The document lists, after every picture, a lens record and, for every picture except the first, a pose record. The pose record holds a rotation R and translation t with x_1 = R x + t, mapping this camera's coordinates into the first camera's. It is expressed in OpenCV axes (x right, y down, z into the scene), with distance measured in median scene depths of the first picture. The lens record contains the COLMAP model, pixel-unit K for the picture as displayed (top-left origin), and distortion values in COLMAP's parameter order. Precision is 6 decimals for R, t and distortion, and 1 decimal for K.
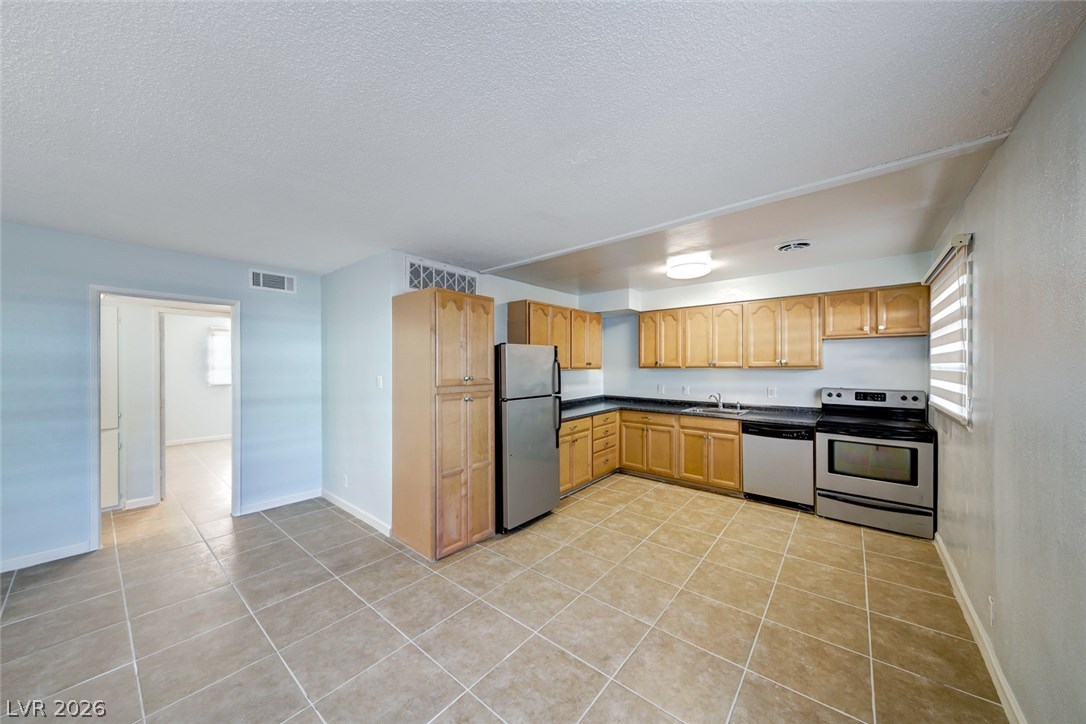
lens RADIAL K [[375.2, 0, 543.2], [0, 375.2, 364.4], [0, 0, 1]] dist [0.017246, -0.004868]
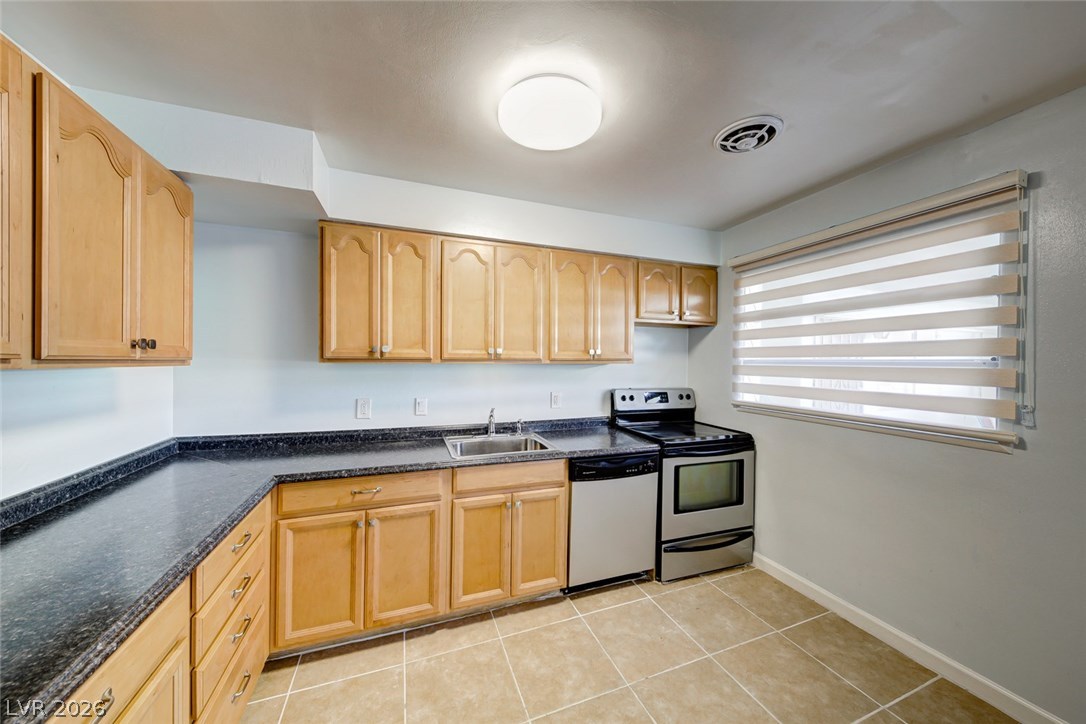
lens RADIAL K [[375.2, 0, 542.1], [0, 375.2, 361.9], [0, 0, 1]] dist [0.017246, -0.004868]
pose [[0.493919, 0.003103, 0.869502, 0.034068], [-0.010953, 0.999936, 0.002653, 0.008373], [-0.869439, -0.010834, 0.493922, 0.792574]]
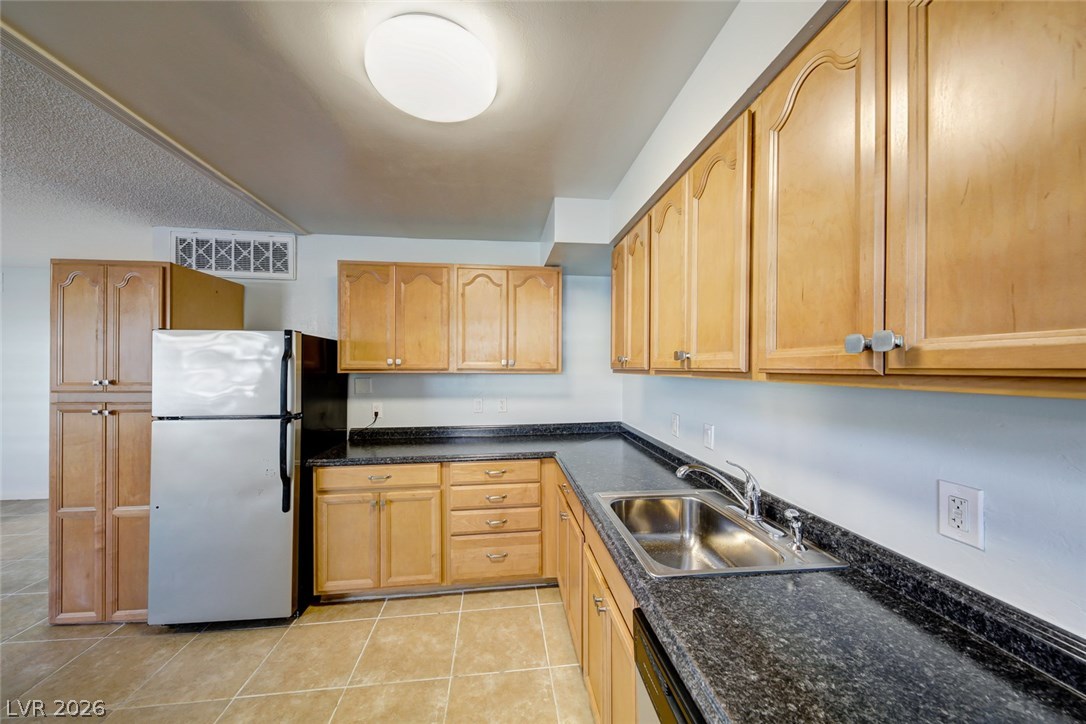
lens RADIAL K [[375.2, 0, 536.6], [0, 375.2, 361.8], [0, 0, 1]] dist [0.017246, -0.004868]
pose [[0.712320, -0.001266, -0.701854, 0.665216], [-0.002161, 0.999990, -0.003997, 0.000693], [0.701852, 0.004364, 0.712310, 0.814784]]
